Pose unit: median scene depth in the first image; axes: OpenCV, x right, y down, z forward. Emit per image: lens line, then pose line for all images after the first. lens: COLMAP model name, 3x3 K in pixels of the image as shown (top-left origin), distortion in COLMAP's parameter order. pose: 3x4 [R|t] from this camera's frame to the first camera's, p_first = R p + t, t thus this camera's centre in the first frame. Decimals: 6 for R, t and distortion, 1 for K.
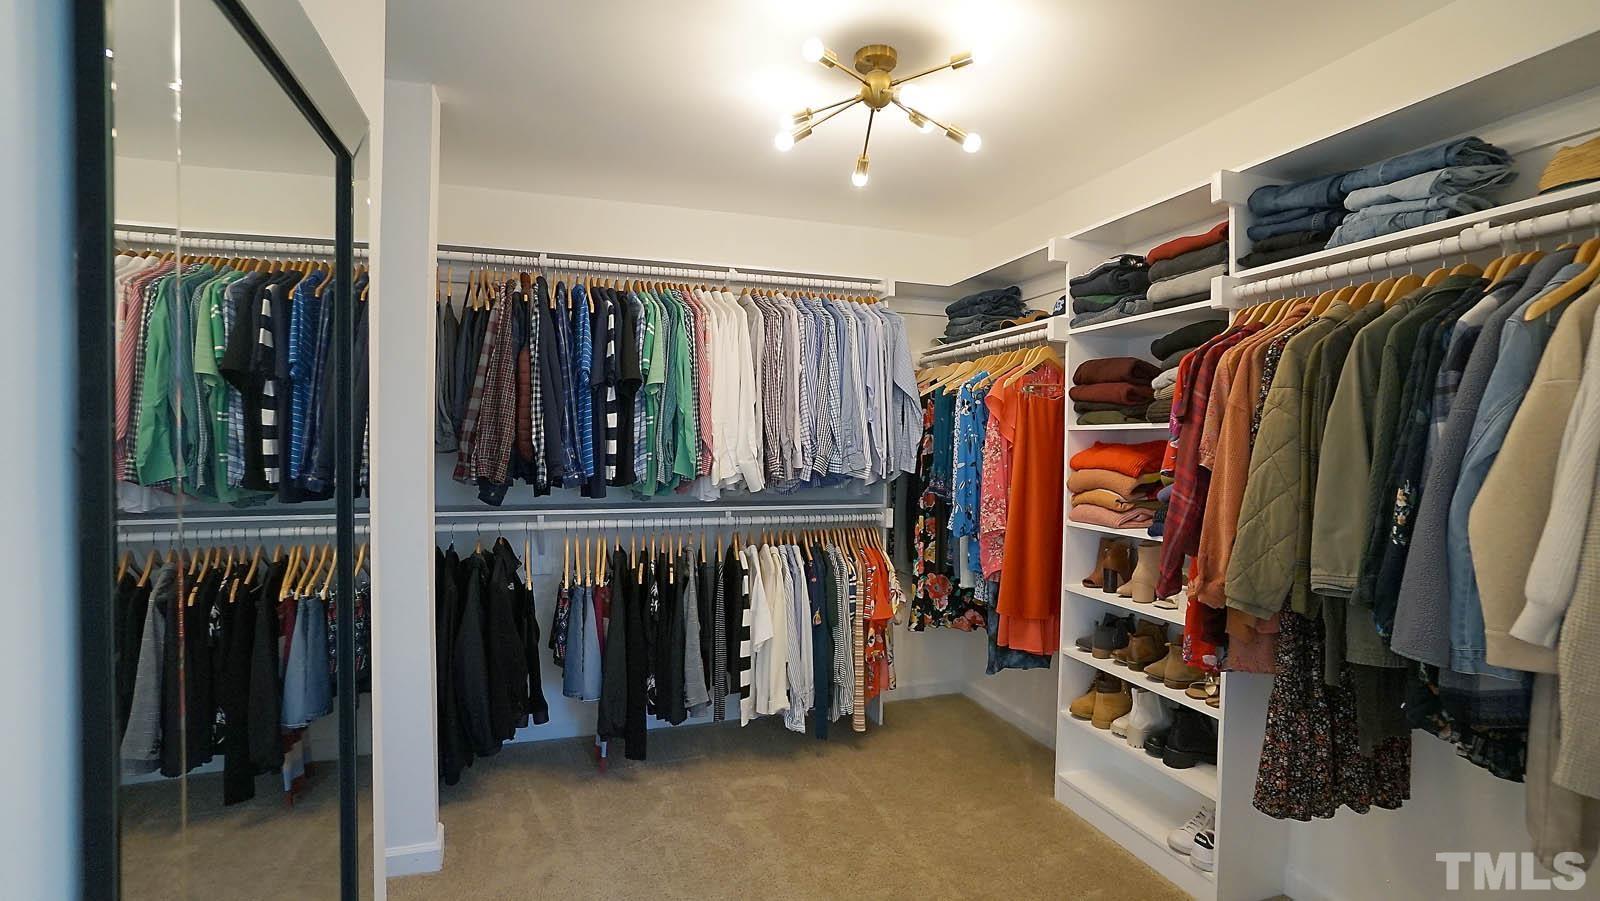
lens RADIAL K [[705.4, 0, 790.3], [0, 705.4, 453.7], [0, 0, 1]] dist [-0.066854, 0.024358]
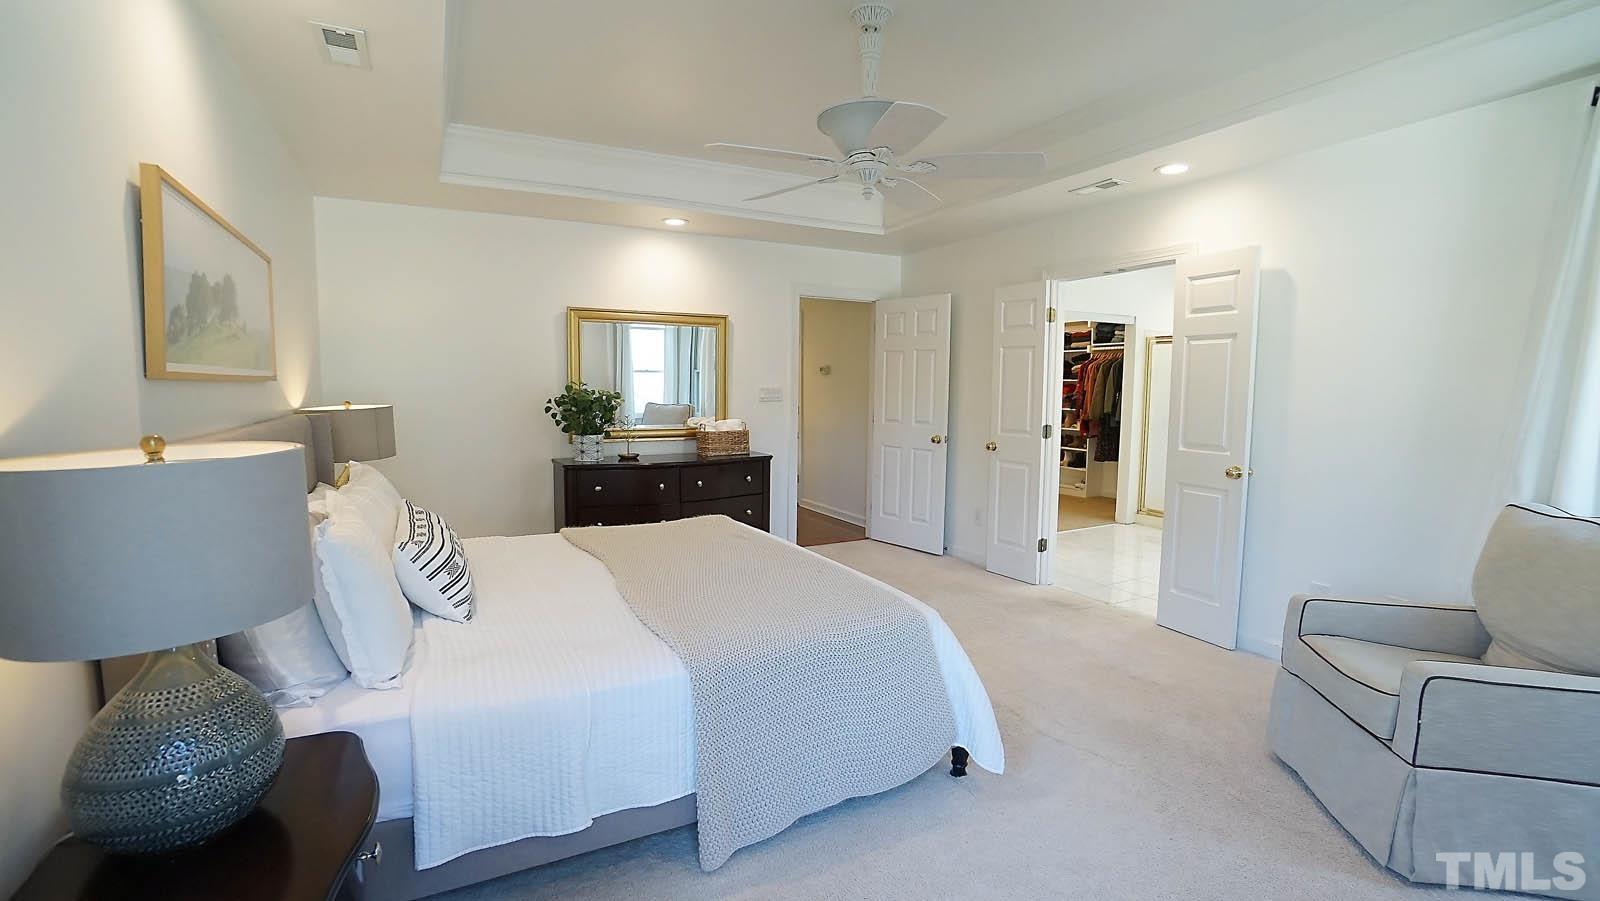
lens RADIAL K [[705.4, 0, 790.3], [0, 705.4, 453.7], [0, 0, 1]] dist [-0.066854, 0.024358]
pose [[0.986240, -0.019758, 0.164135, -1.971594], [0.006804, 0.996843, 0.079110, 0.057575], [-0.165180, -0.076905, 0.983261, -3.066114]]
